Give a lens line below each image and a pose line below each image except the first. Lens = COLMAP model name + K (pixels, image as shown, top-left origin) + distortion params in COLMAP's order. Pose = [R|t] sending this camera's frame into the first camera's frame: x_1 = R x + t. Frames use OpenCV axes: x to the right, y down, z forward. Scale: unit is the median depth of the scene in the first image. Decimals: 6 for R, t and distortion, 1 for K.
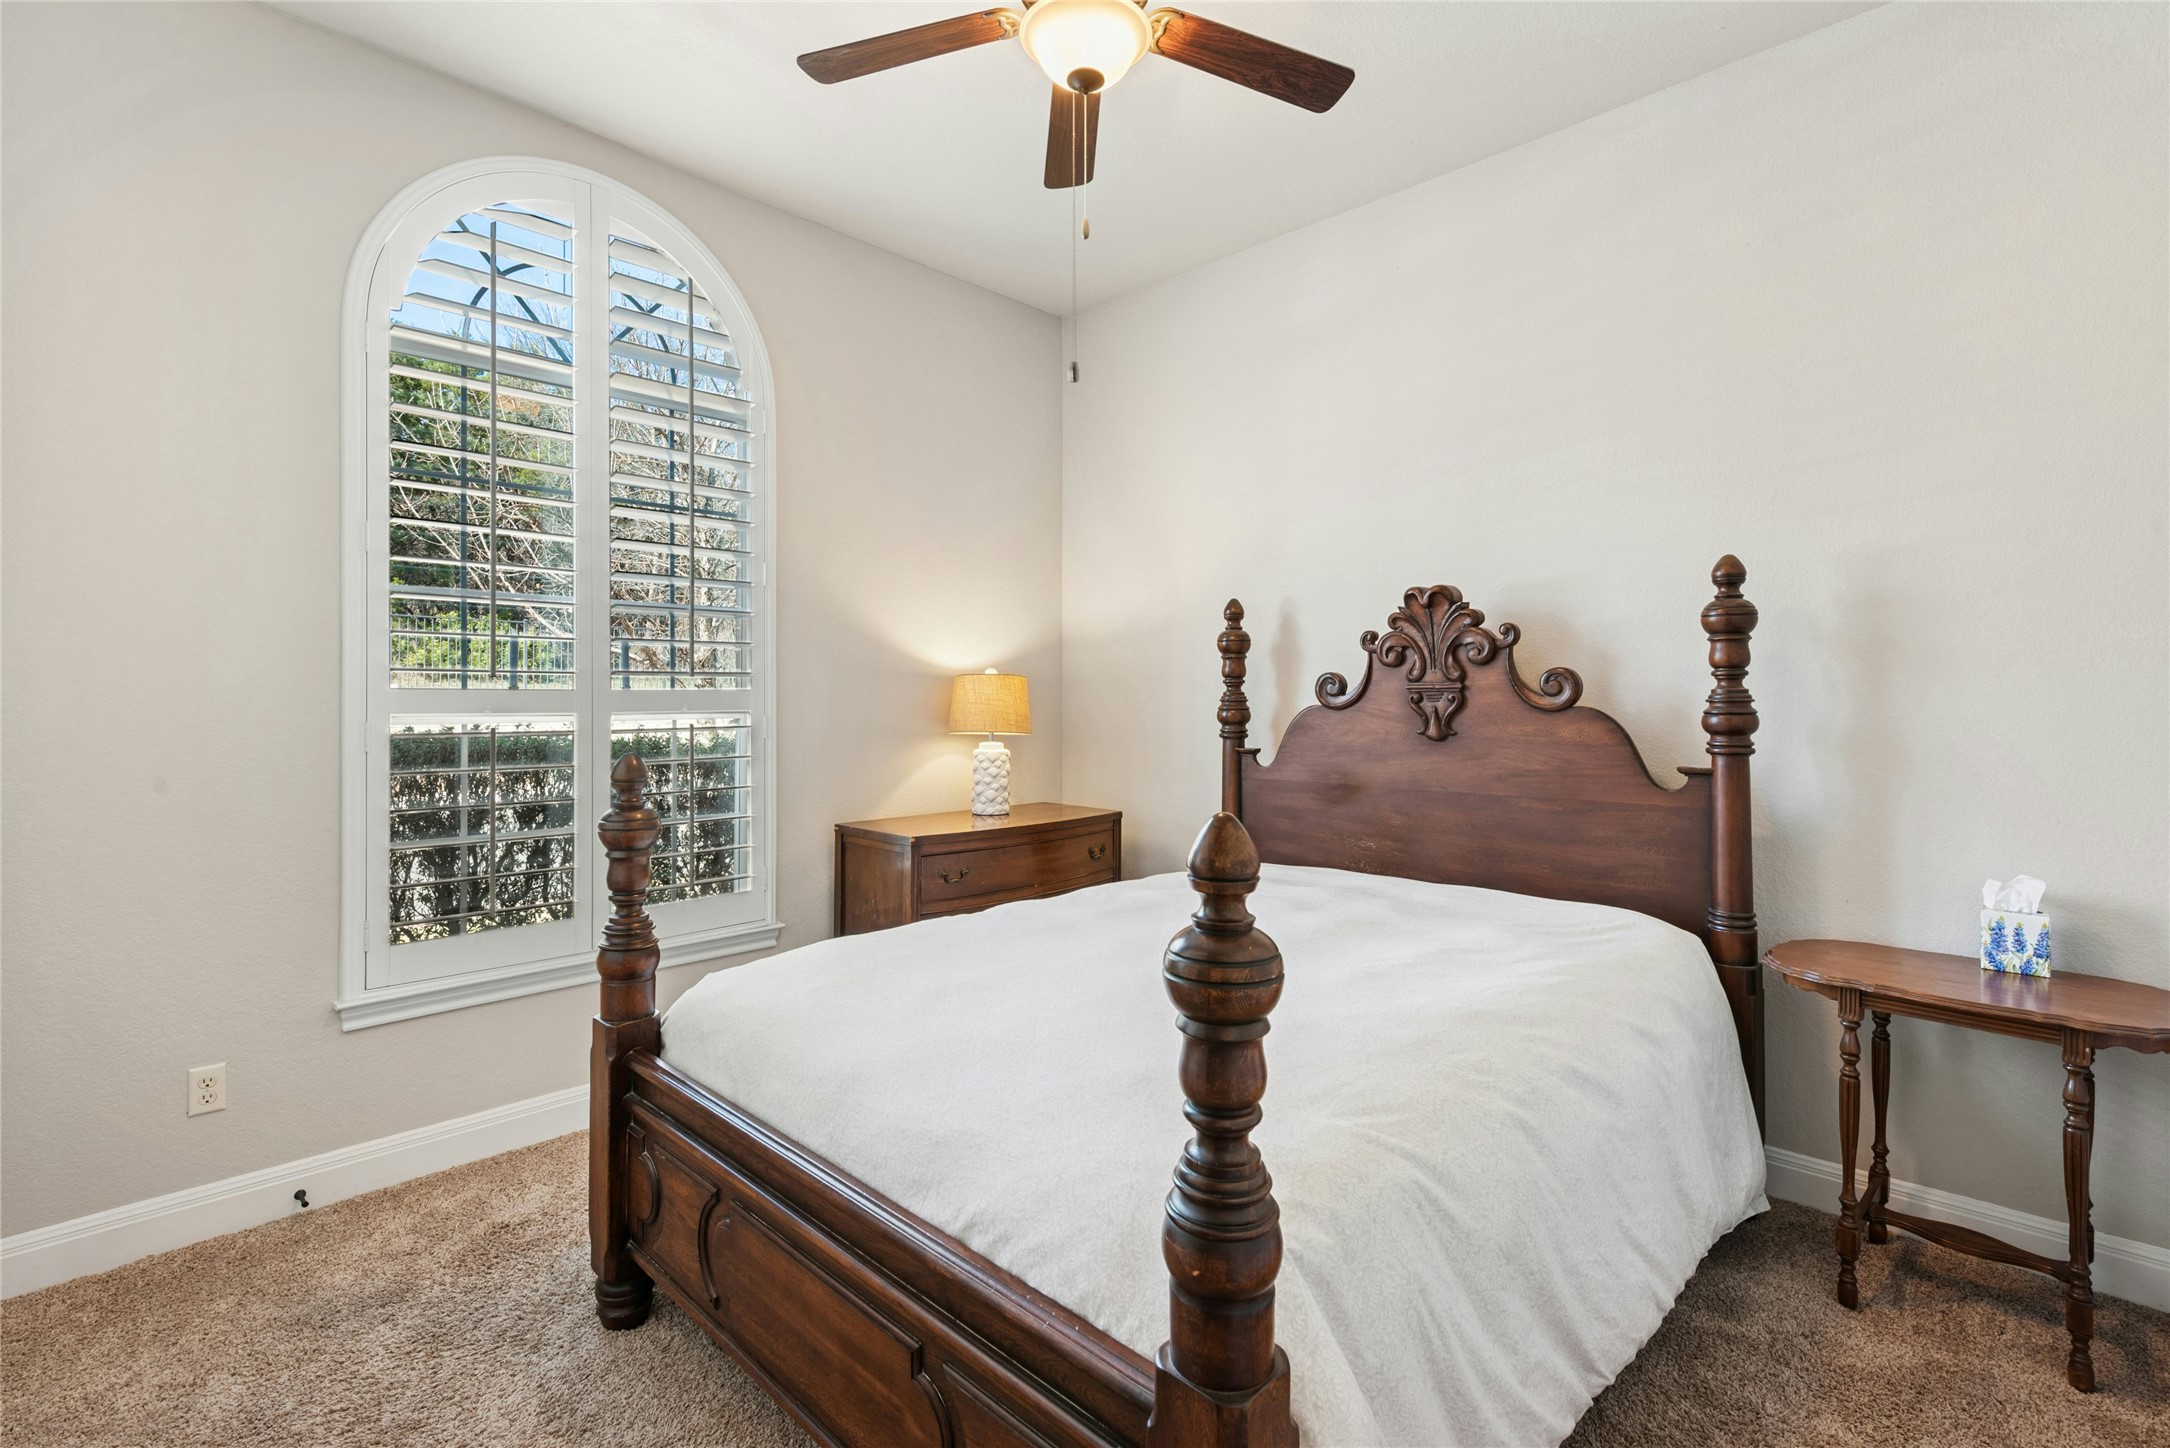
lens RADIAL K [[1002.4, 0, 1084.9], [0, 1002.4, 713.7], [0, 0, 1]] dist [0.002006, -0.001037]
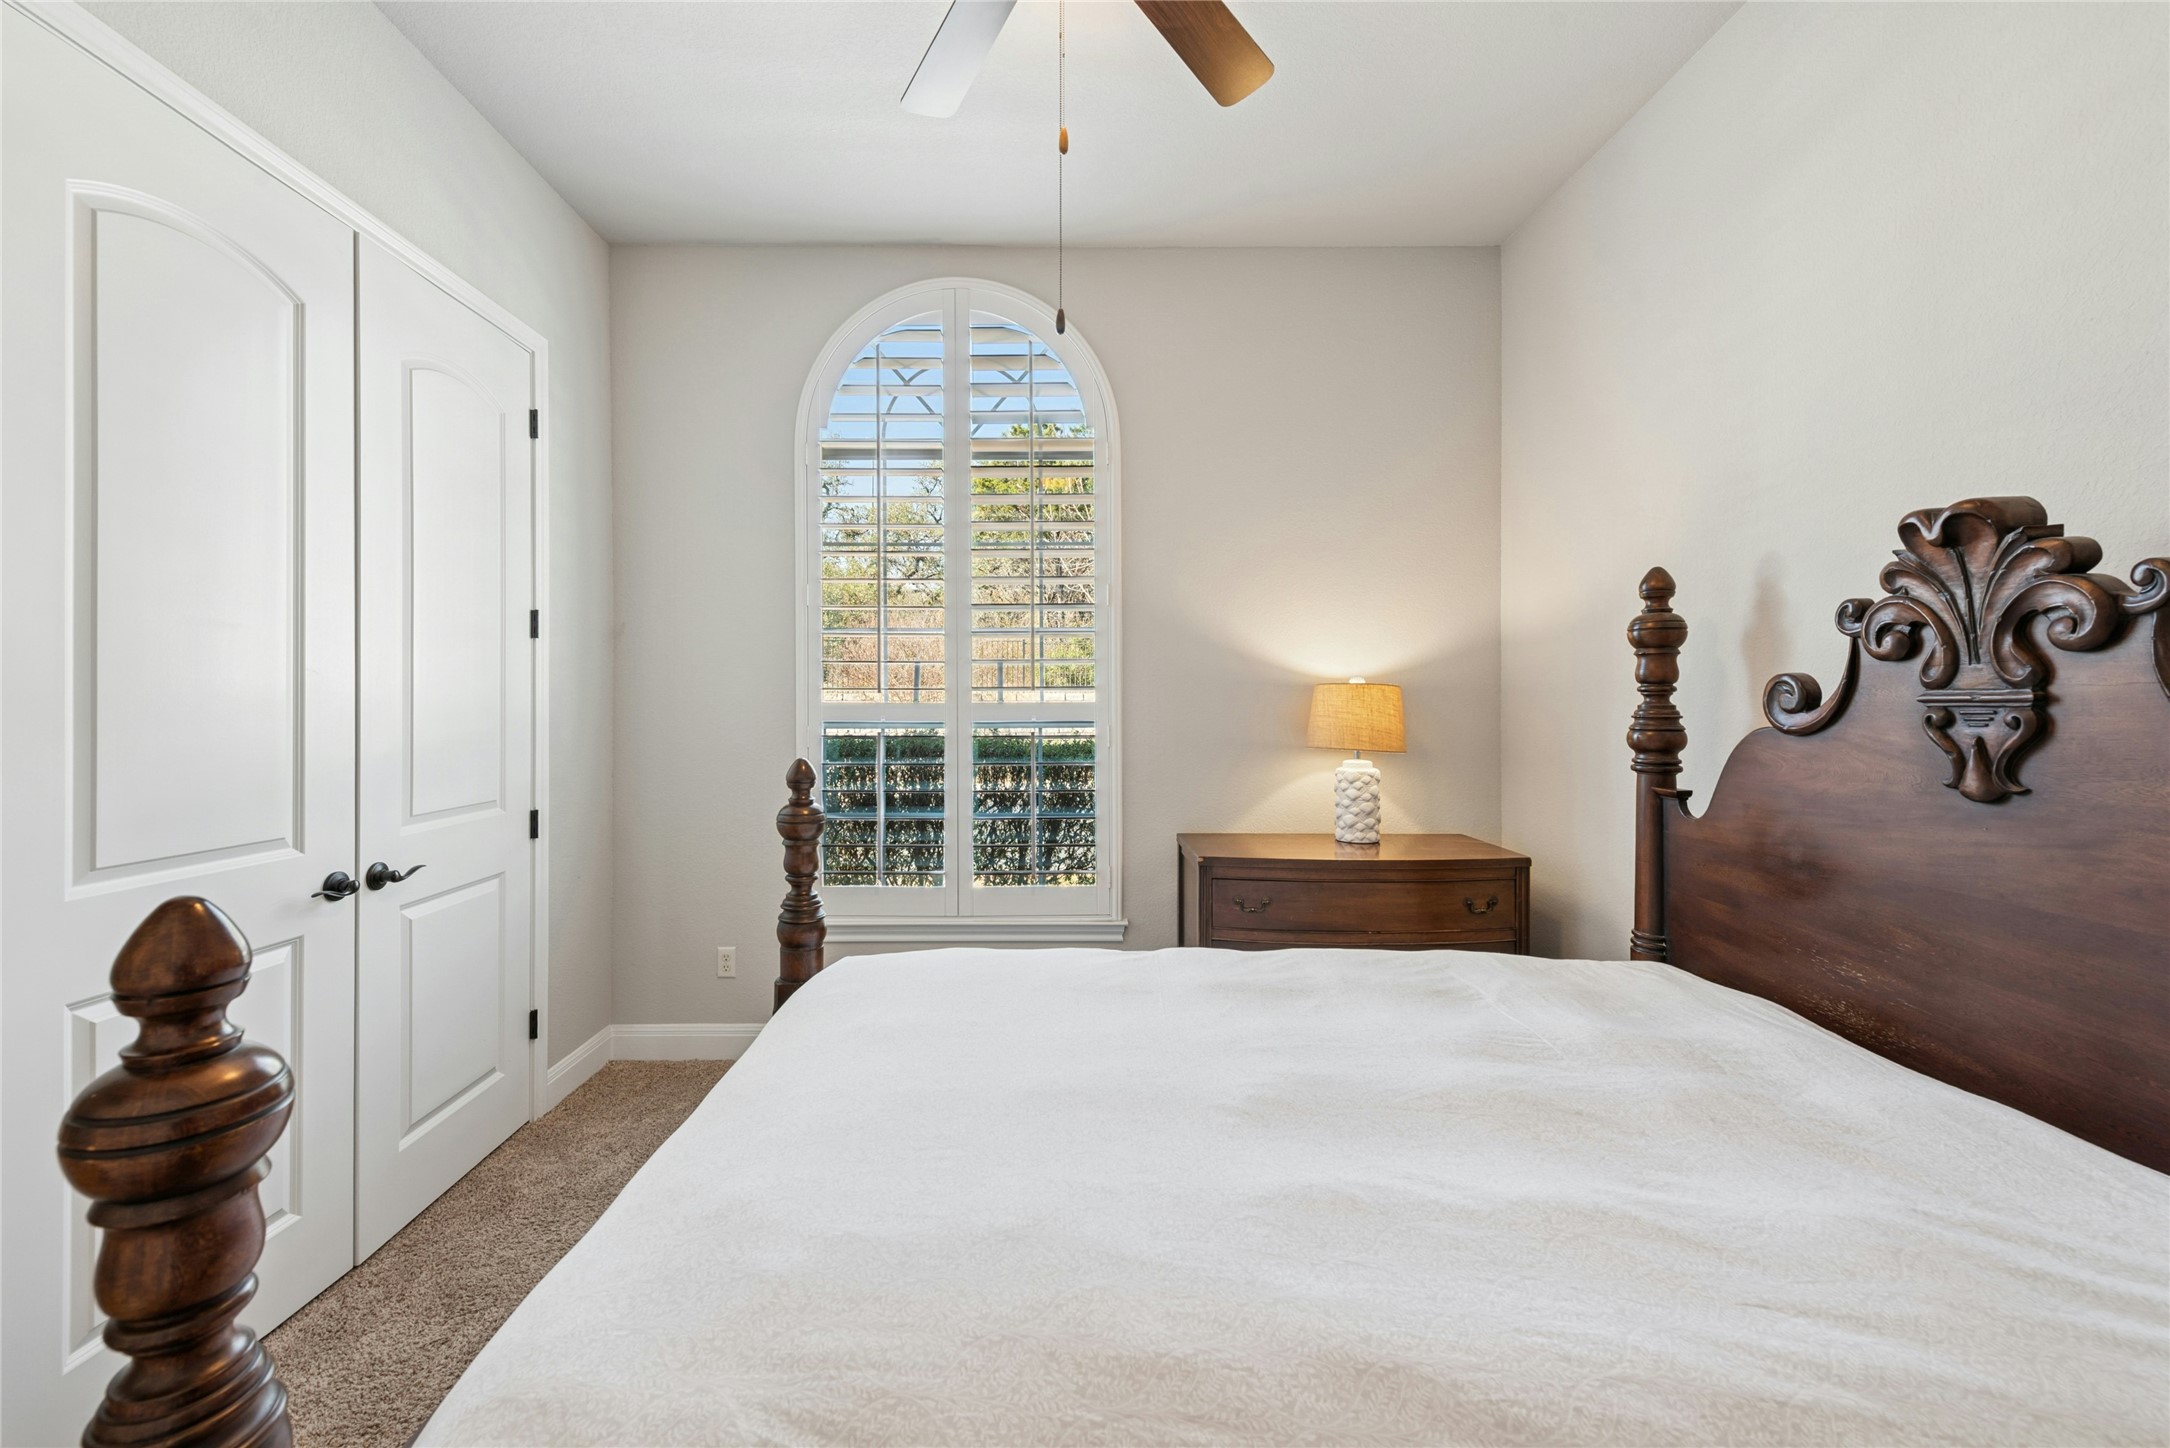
lens RADIAL K [[872.9, 0, 1082.1], [0, 872.9, 708.3], [0, 0, 1]] dist [0.002478, -0.000379]
pose [[0.690653, 0.006953, -0.723153, 0.337816], [-0.014694, 0.999882, -0.004420, -0.011652], [0.723037, 0.013679, 0.690674, 0.337803]]
